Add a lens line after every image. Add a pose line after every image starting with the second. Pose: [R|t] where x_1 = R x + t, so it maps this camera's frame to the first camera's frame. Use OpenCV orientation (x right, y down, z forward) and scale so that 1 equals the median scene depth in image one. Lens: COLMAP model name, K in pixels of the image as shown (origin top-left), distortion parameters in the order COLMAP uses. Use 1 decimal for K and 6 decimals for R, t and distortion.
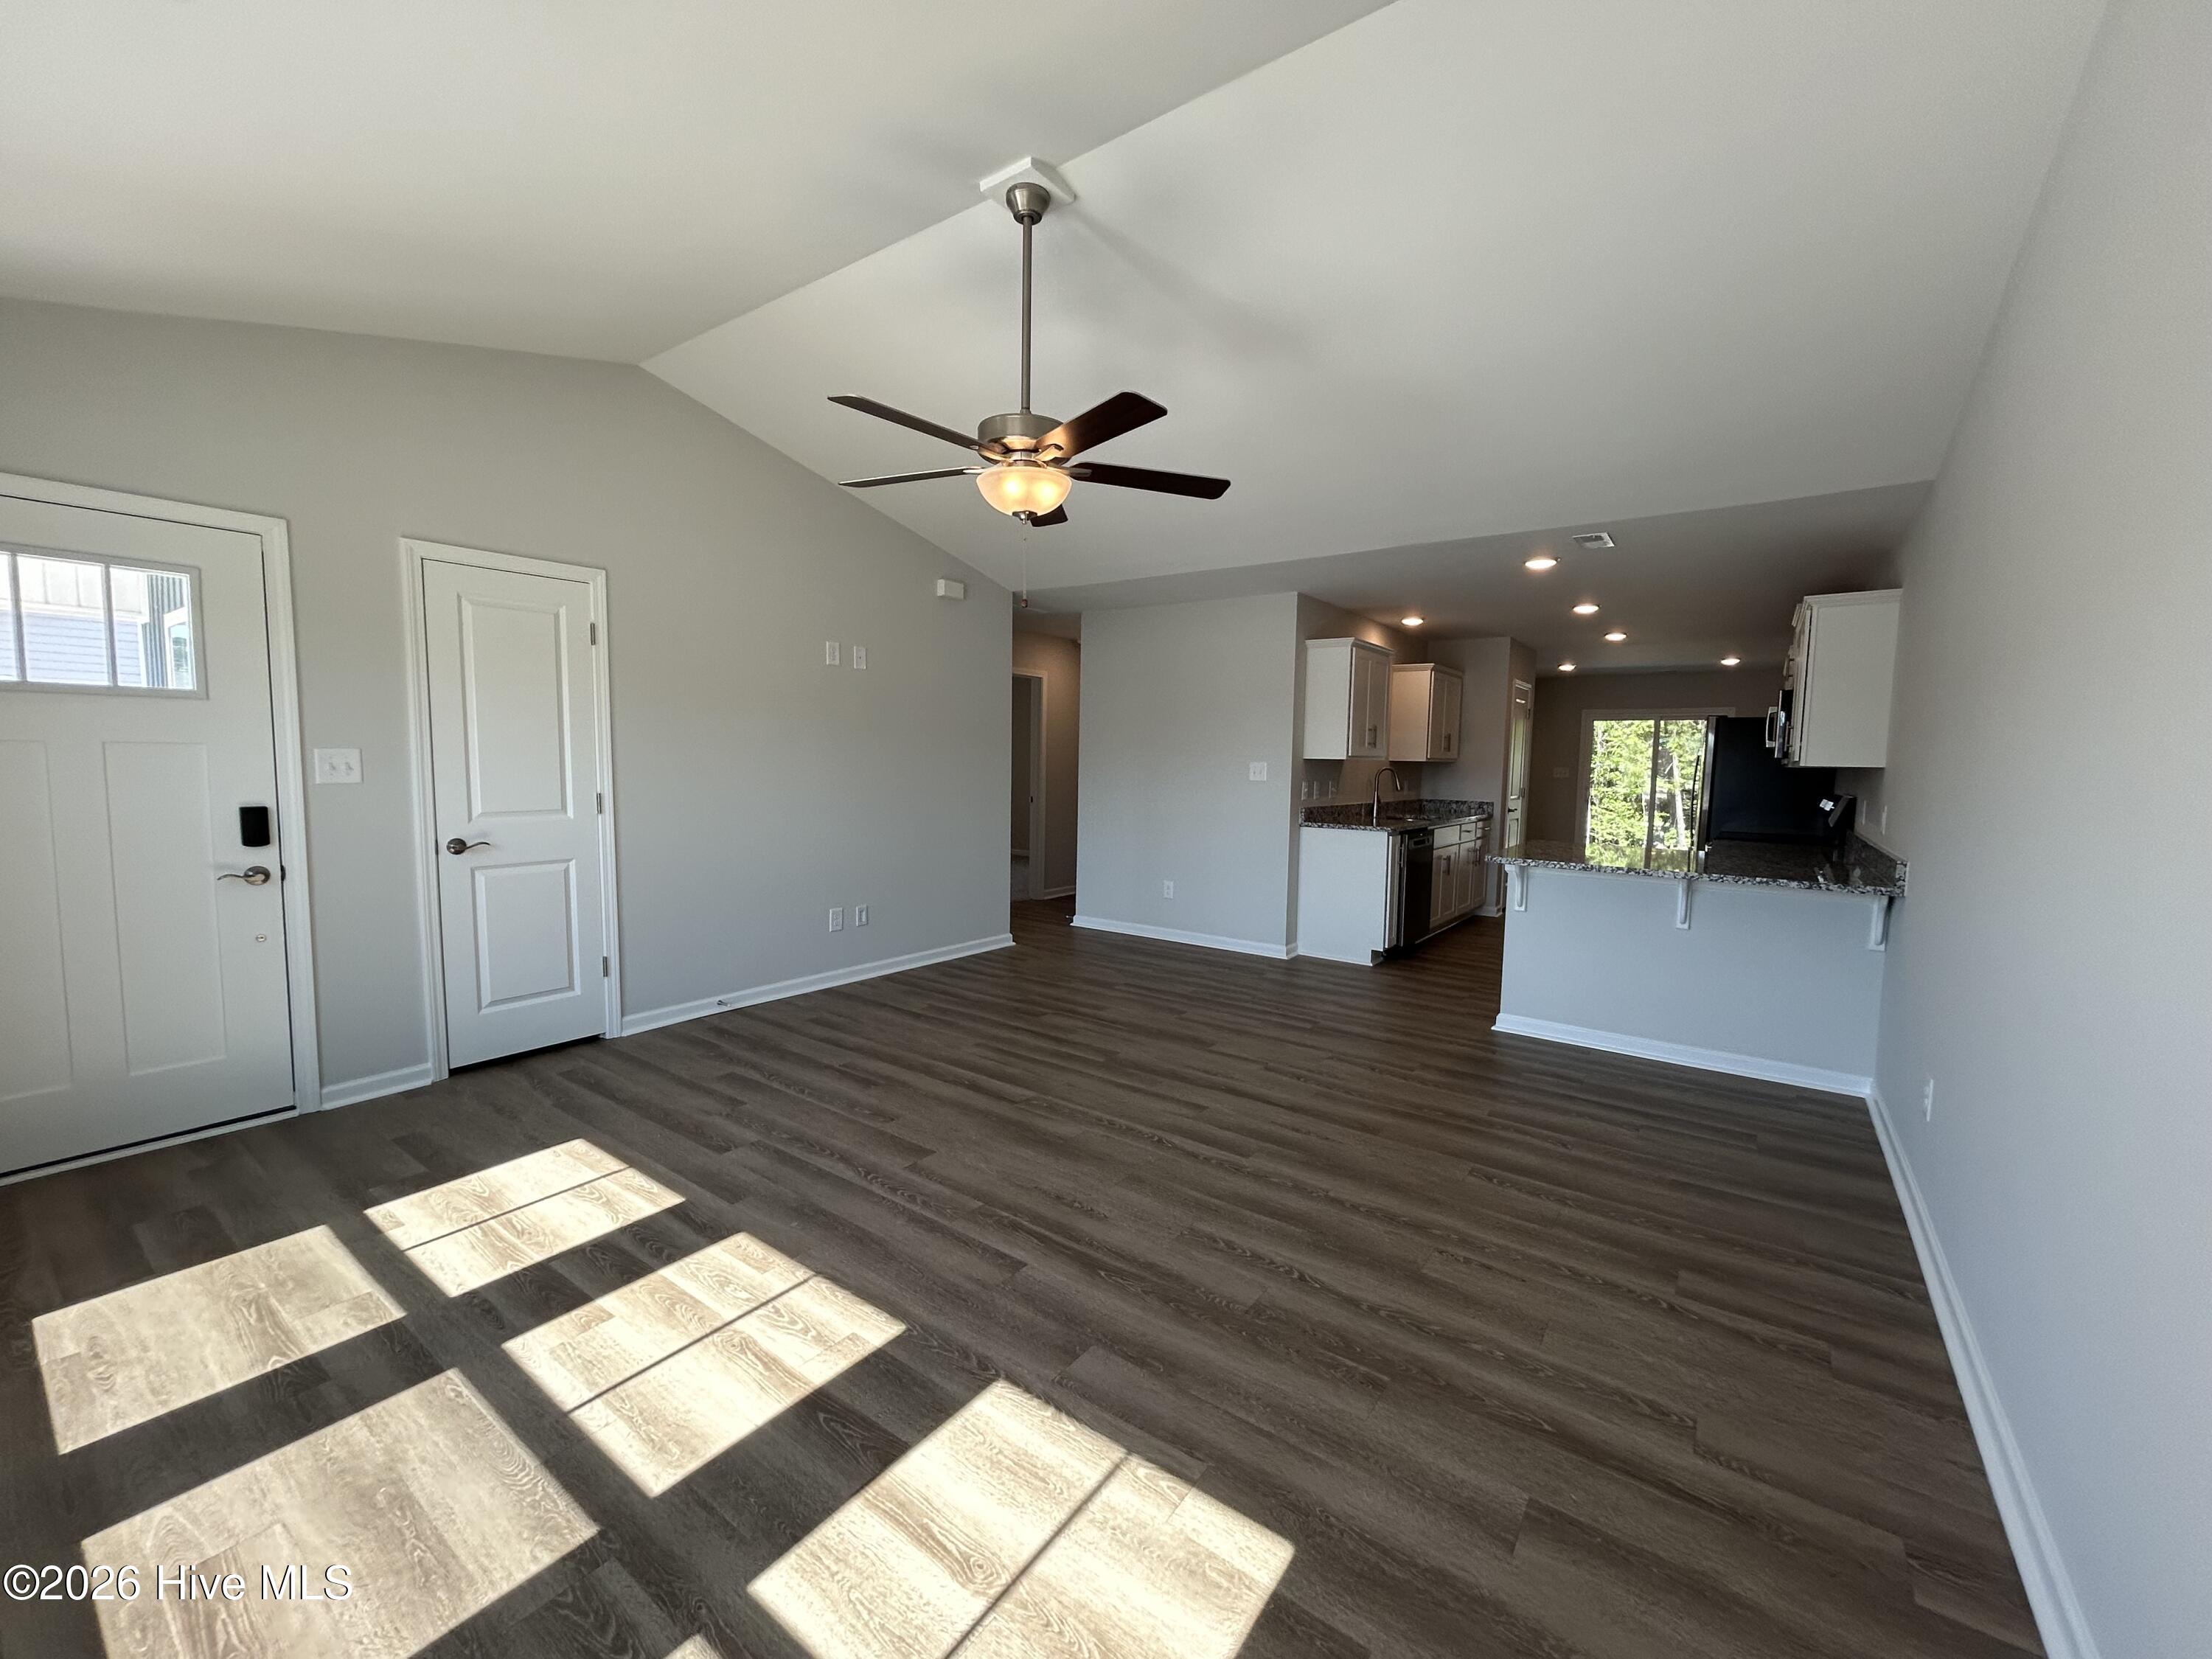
lens RADIAL K [[886.5, 0, 1106.5], [0, 886.5, 834.4], [0, 0, 1]] dist [-0.001454, -0.002181]
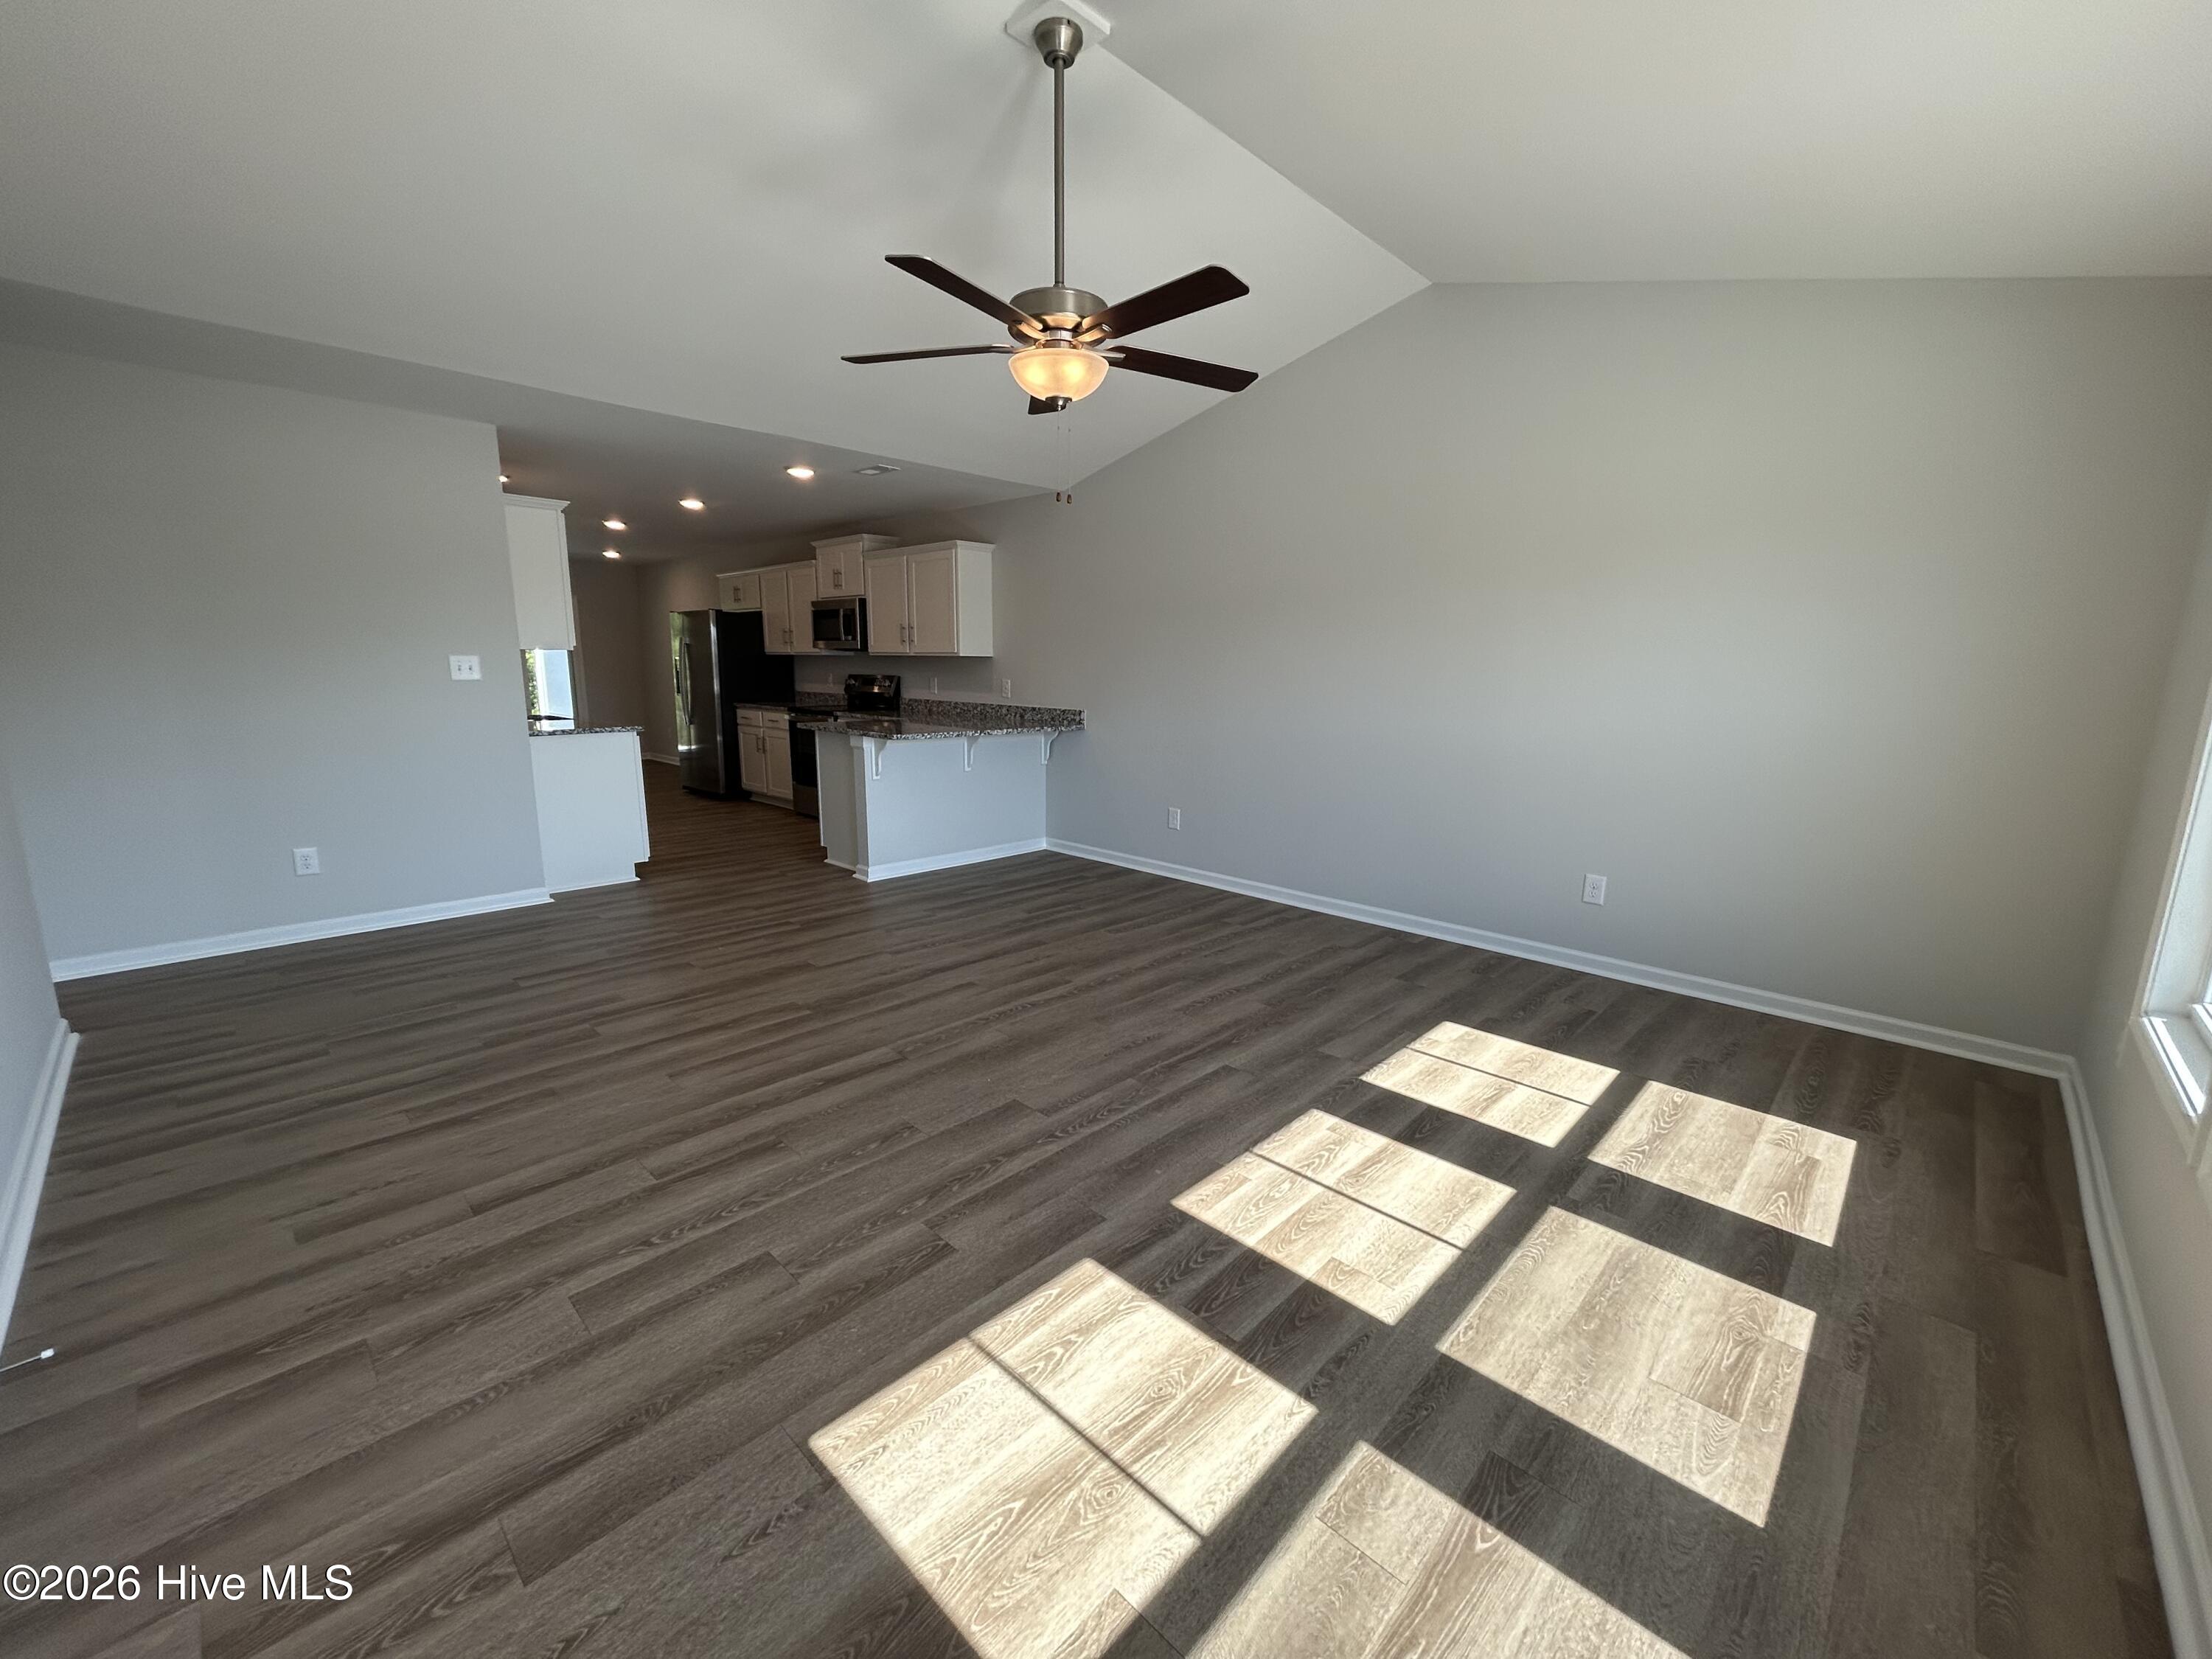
lens RADIAL K [[886.5, 0, 1106.5], [0, 886.5, 834.4], [0, 0, 1]] dist [-0.001454, -0.002181]
pose [[0.140729, -0.207663, 0.968024, -1.044245], [0.075001, 0.977182, 0.198724, -0.088245], [-0.987203, 0.044636, 0.153093, 0.779761]]
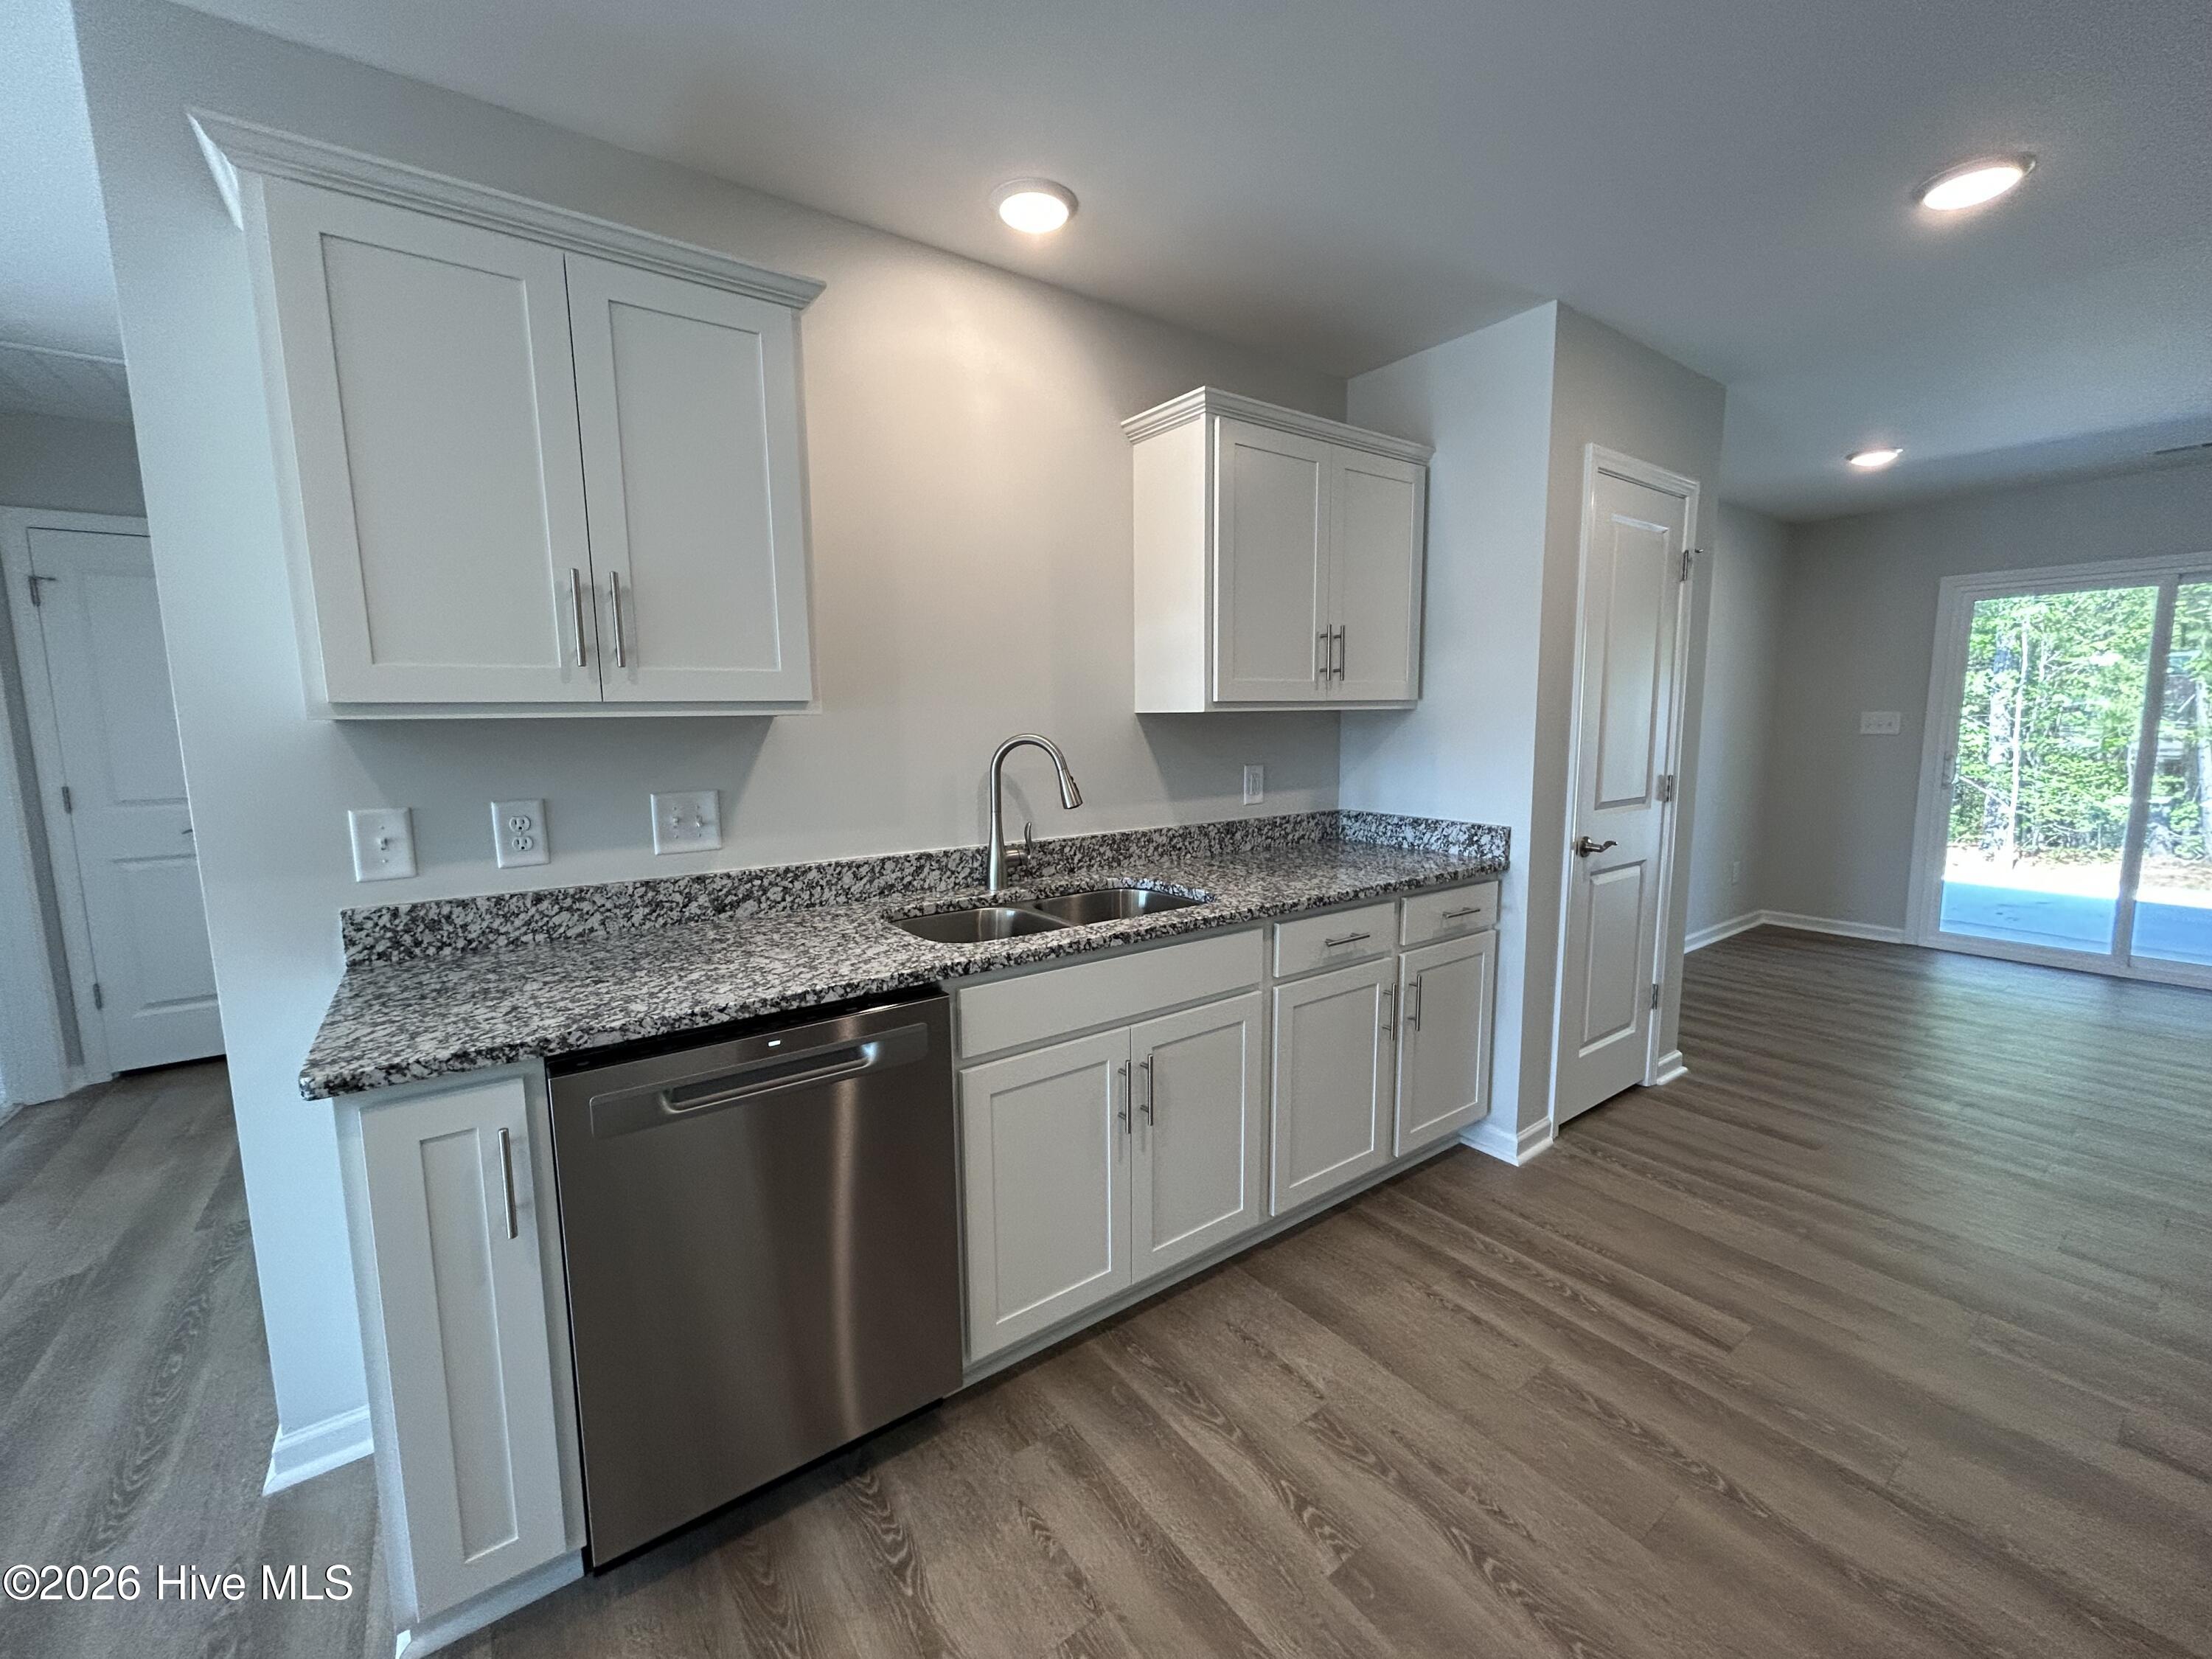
lens RADIAL K [[889.1, 0, 1075.9], [0, 889.1, 827.9], [0, 0, 1]] dist [-0.010937, -0.000554]
pose [[0.944804, 0.006723, -0.327568, 1.071542], [0.005064, 0.999370, 0.035118, -0.133543], [0.327598, -0.034839, 0.944175, 1.743181]]
